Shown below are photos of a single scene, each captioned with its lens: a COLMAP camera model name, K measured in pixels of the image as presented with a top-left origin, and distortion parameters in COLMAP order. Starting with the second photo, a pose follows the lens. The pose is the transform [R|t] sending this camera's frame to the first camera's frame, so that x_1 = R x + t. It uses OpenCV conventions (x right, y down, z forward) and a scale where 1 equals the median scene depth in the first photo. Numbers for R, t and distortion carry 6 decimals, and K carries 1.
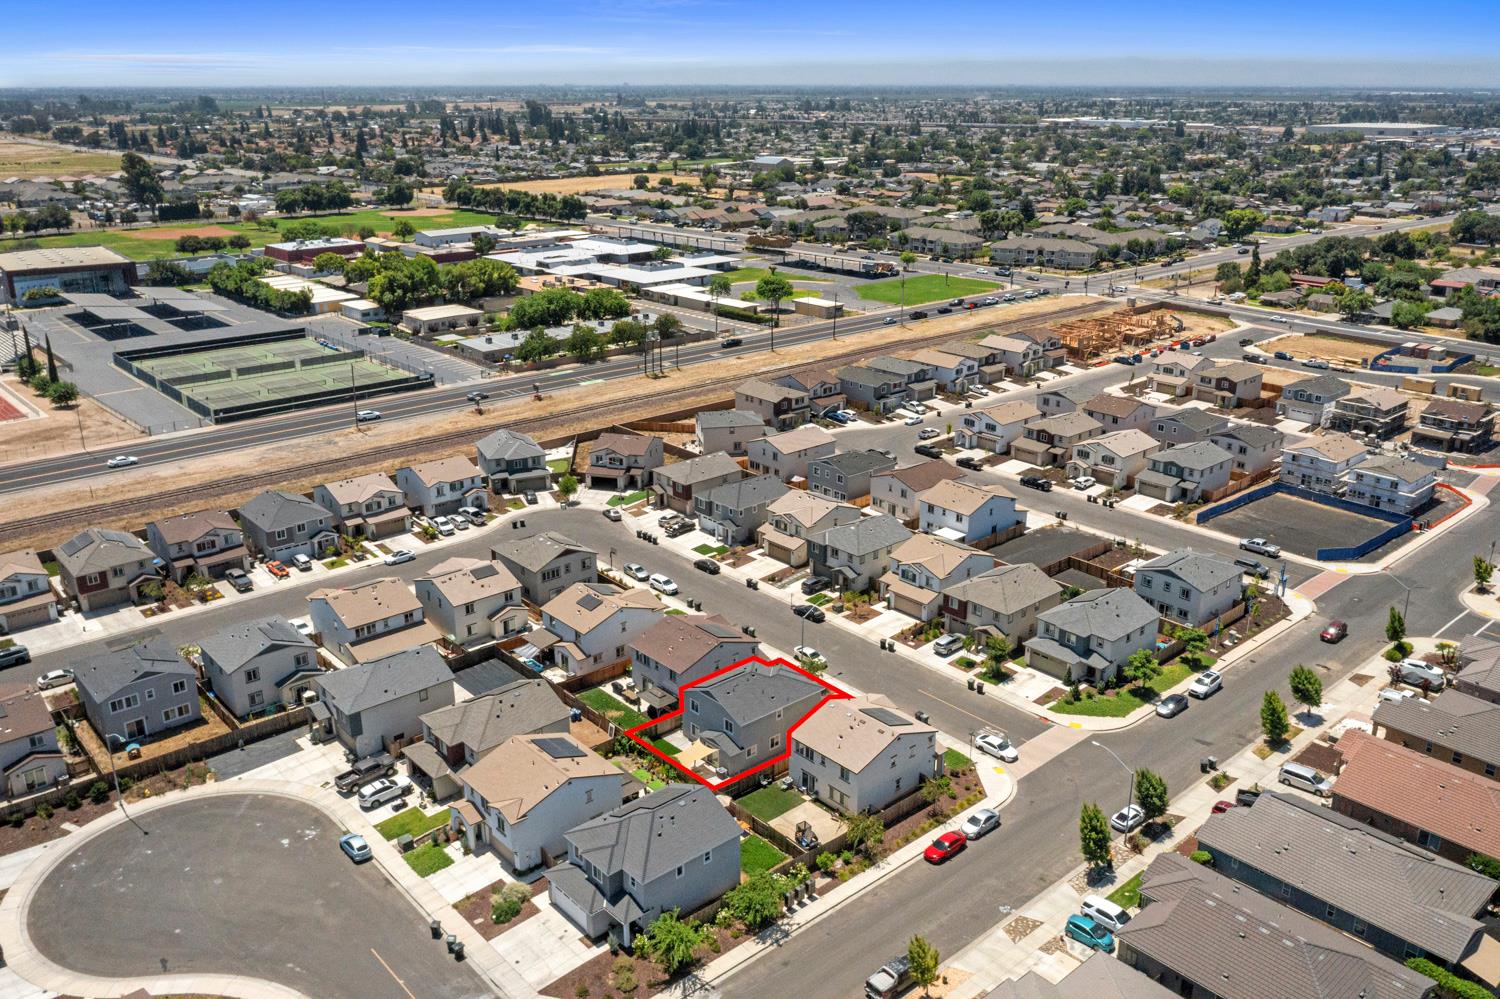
lens RADIAL K [[1201.9, 0, 754.8], [0, 1201.9, 497.6], [0, 0, 1]] dist [-0.013221, 0.005358]
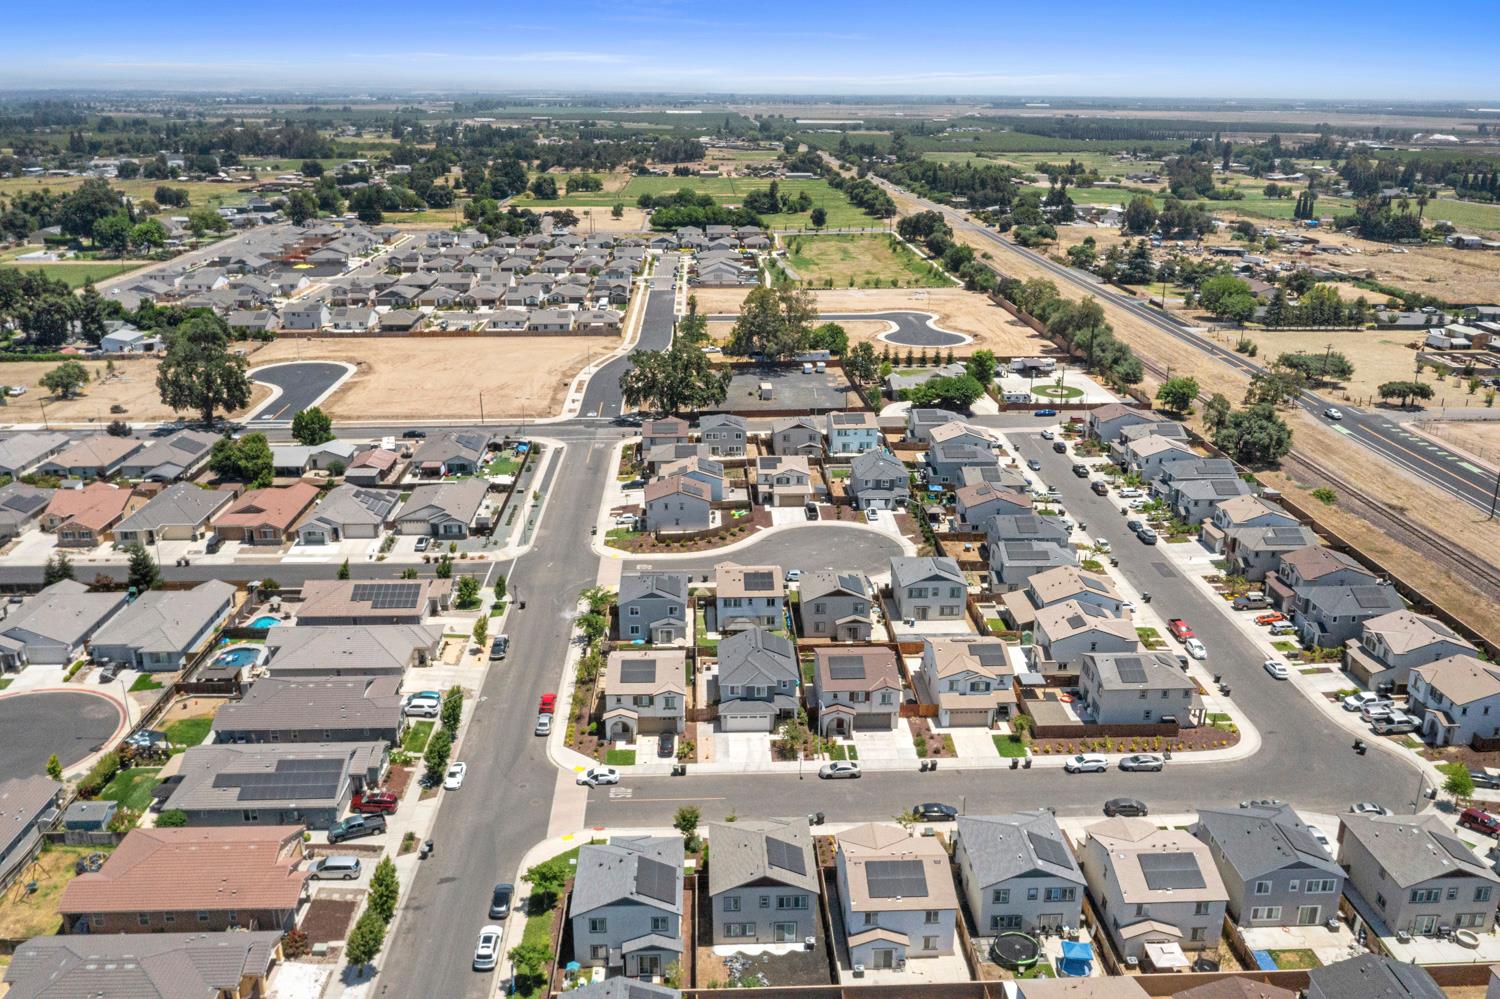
lens RADIAL K [[1192.5, 0, 743.7], [0, 1192.5, 500.6], [0, 0, 1]] dist [-0.010994, 0.003511]
pose [[-0.635561, 0.247797, -0.731203, 0.540274], [-0.258873, 0.823866, 0.504212, -0.368994], [0.727356, 0.509747, -0.459469, 0.935018]]
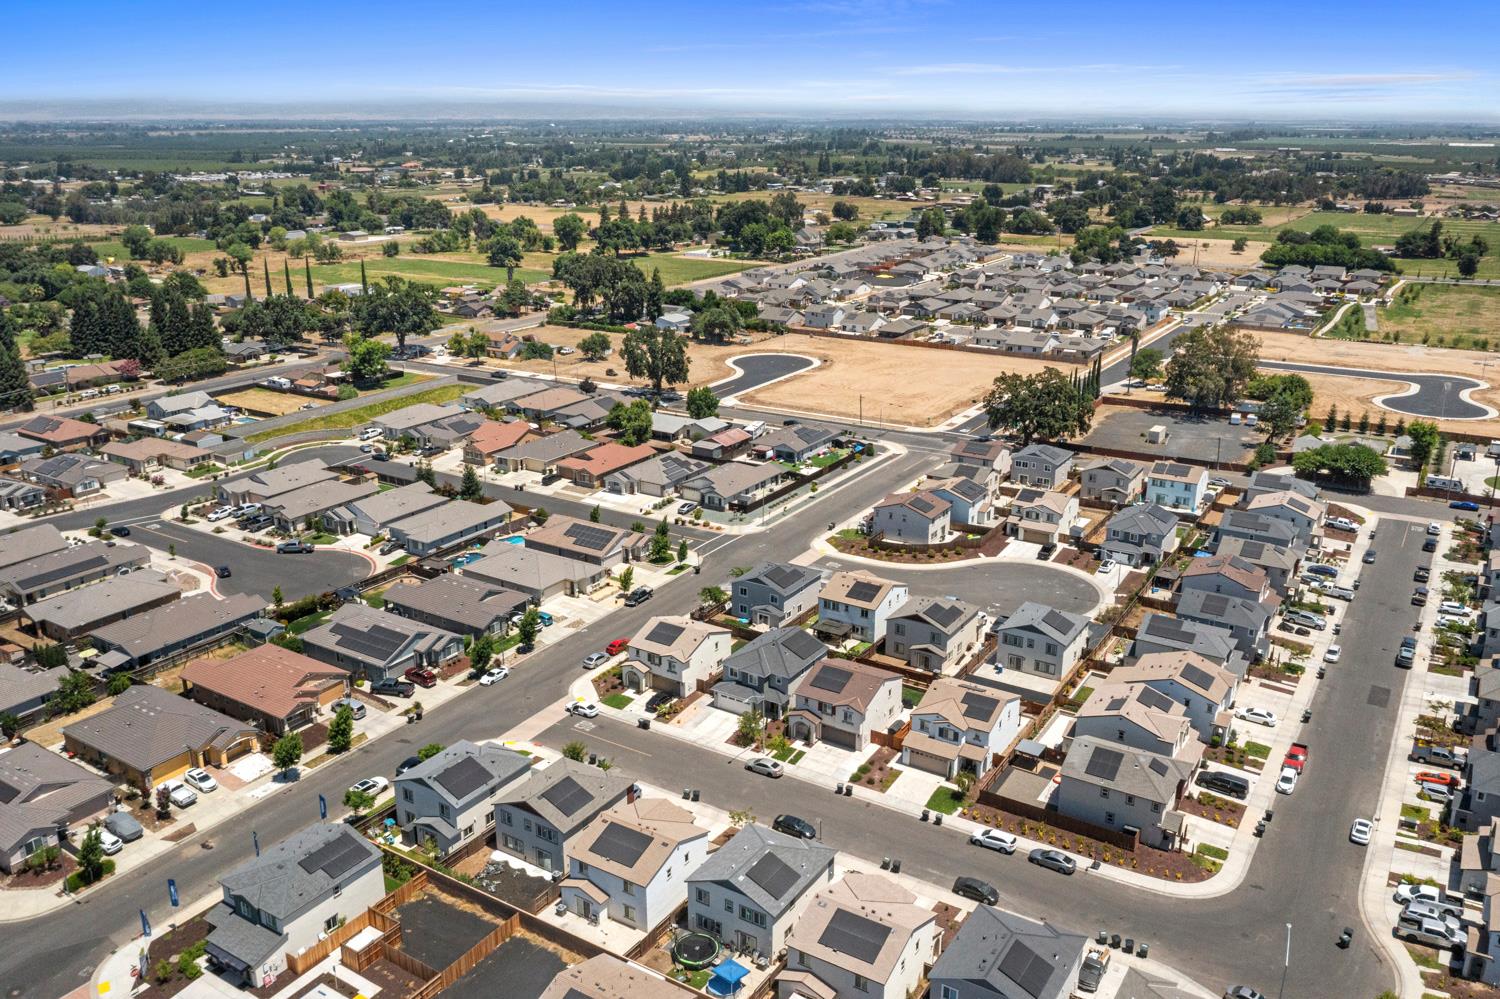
lens RADIAL K [[1150.4, 0, 751.7], [0, 1150.4, 557.0], [0, 0, 1]] dist [-0.013851, -0.000568]
pose [[-0.961137, 0.097321, -0.258347, 0.208384], [-0.092075, 0.769219, 0.632317, -0.438677], [0.260263, 0.631531, -0.730364, 1.162118]]
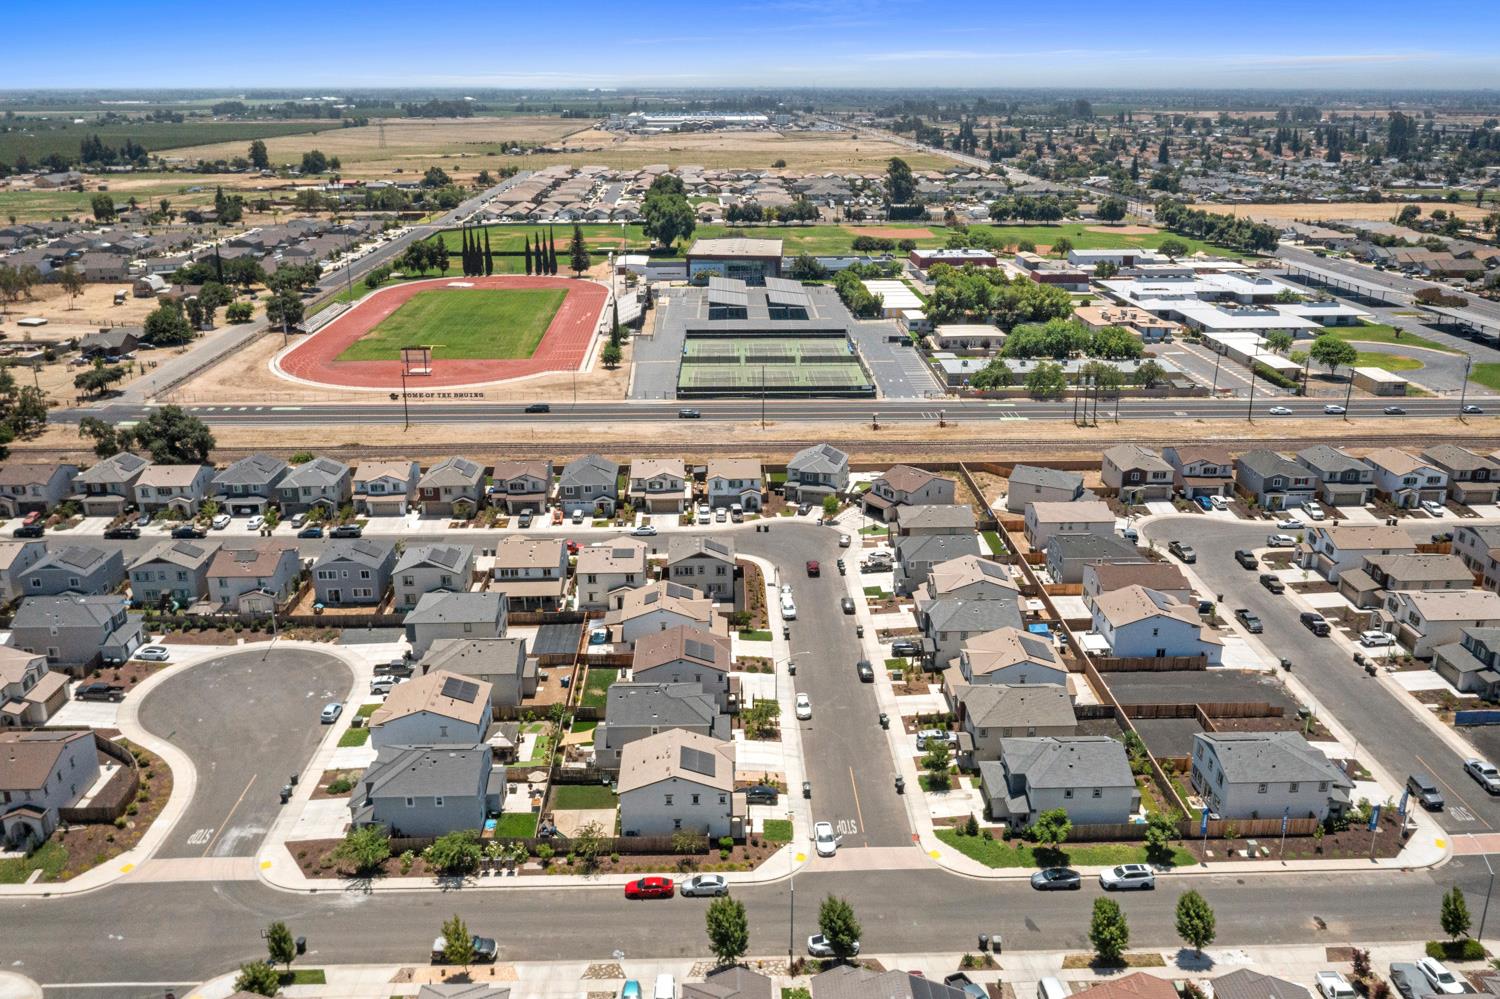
lens RADIAL K [[1241.4, 0, 752.6], [0, 1241.4, 461.1], [0, 0, 1]] dist [-0.012281, 0.001140]
pose [[0.767327, 0.187700, -0.613171, 0.456720], [-0.210386, 0.976963, 0.035783, -0.072949], [0.605762, 0.101545, 0.789140, 0.089514]]
